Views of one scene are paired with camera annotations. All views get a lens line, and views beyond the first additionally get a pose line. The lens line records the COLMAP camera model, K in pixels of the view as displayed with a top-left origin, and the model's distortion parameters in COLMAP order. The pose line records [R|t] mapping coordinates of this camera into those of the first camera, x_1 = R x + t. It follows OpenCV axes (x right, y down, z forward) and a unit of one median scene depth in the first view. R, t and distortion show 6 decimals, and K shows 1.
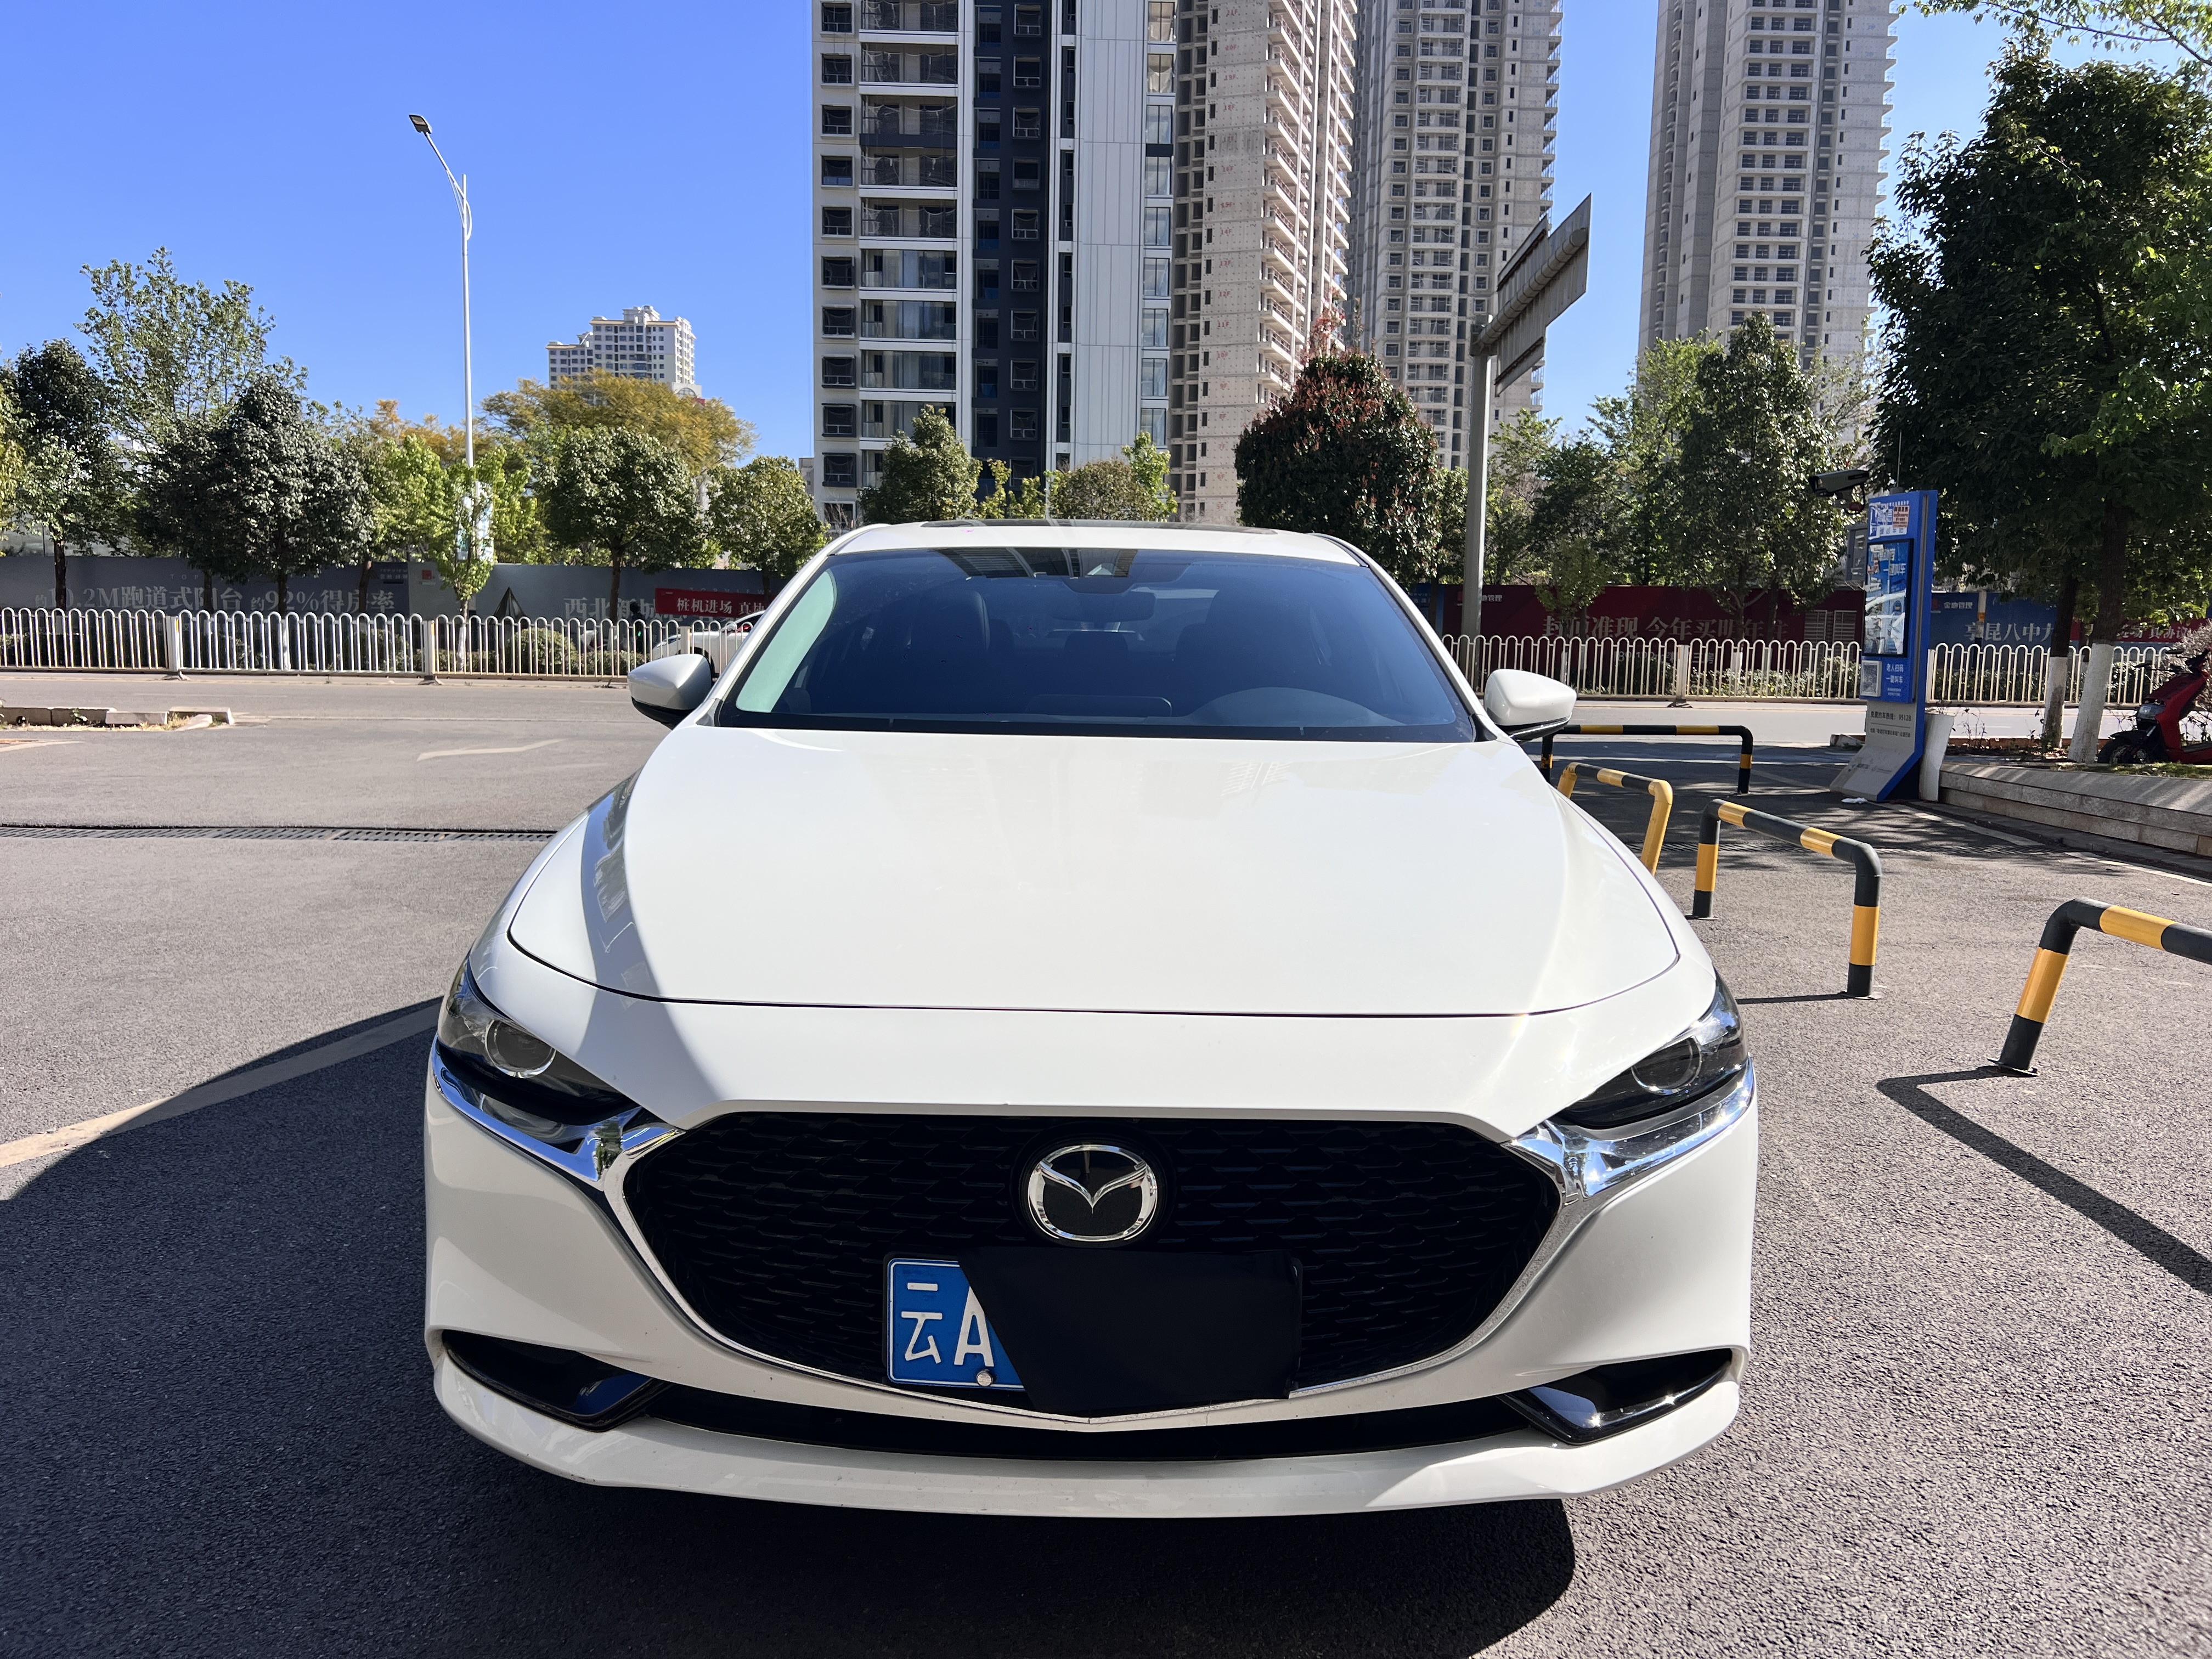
lens RADIAL K [[1701.7, 0, 1111.7], [0, 1701.7, 831.8], [0, 0, 1]] dist [0.058714, -0.069775]
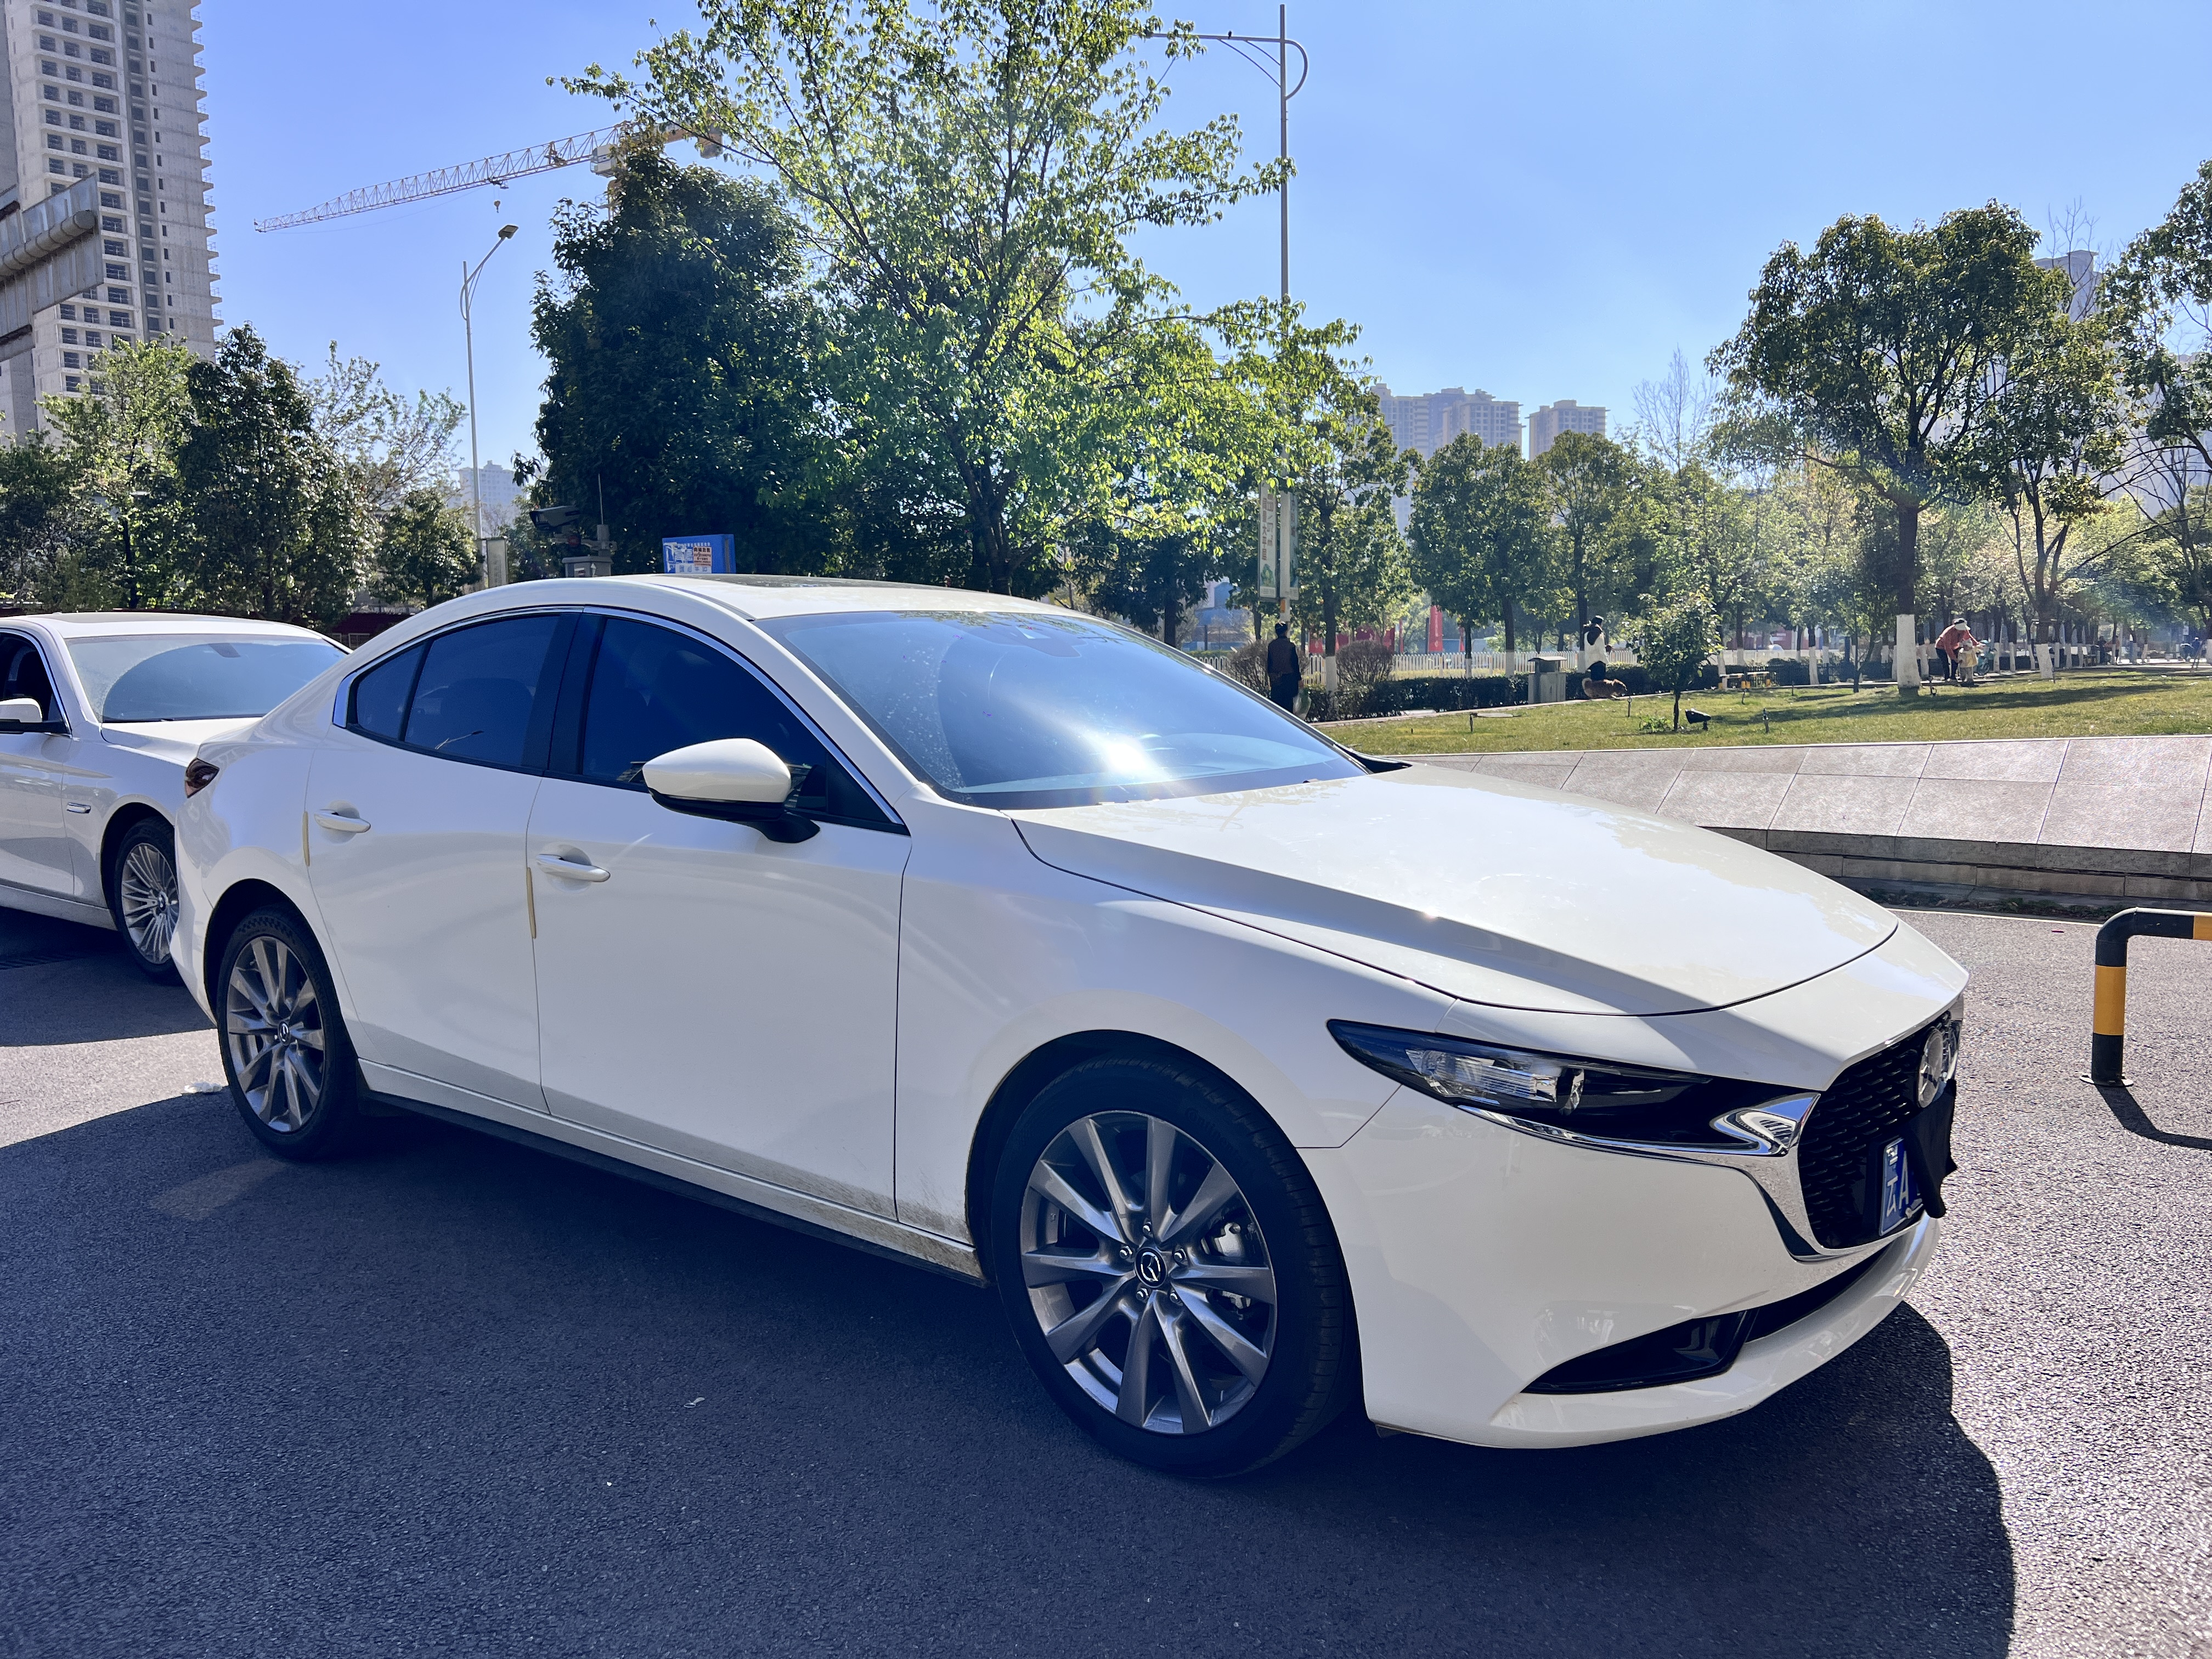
lens RADIAL K [[1701.7, 0, 1111.7], [0, 1701.7, 831.8], [0, 0, 1]] dist [0.058714, -0.069775]
pose [[0.612829, -0.112854, 0.782115, -0.210936], [0.119774, 0.991580, 0.049228, -0.020755], [-0.781085, 0.063508, 0.621186, 0.078913]]
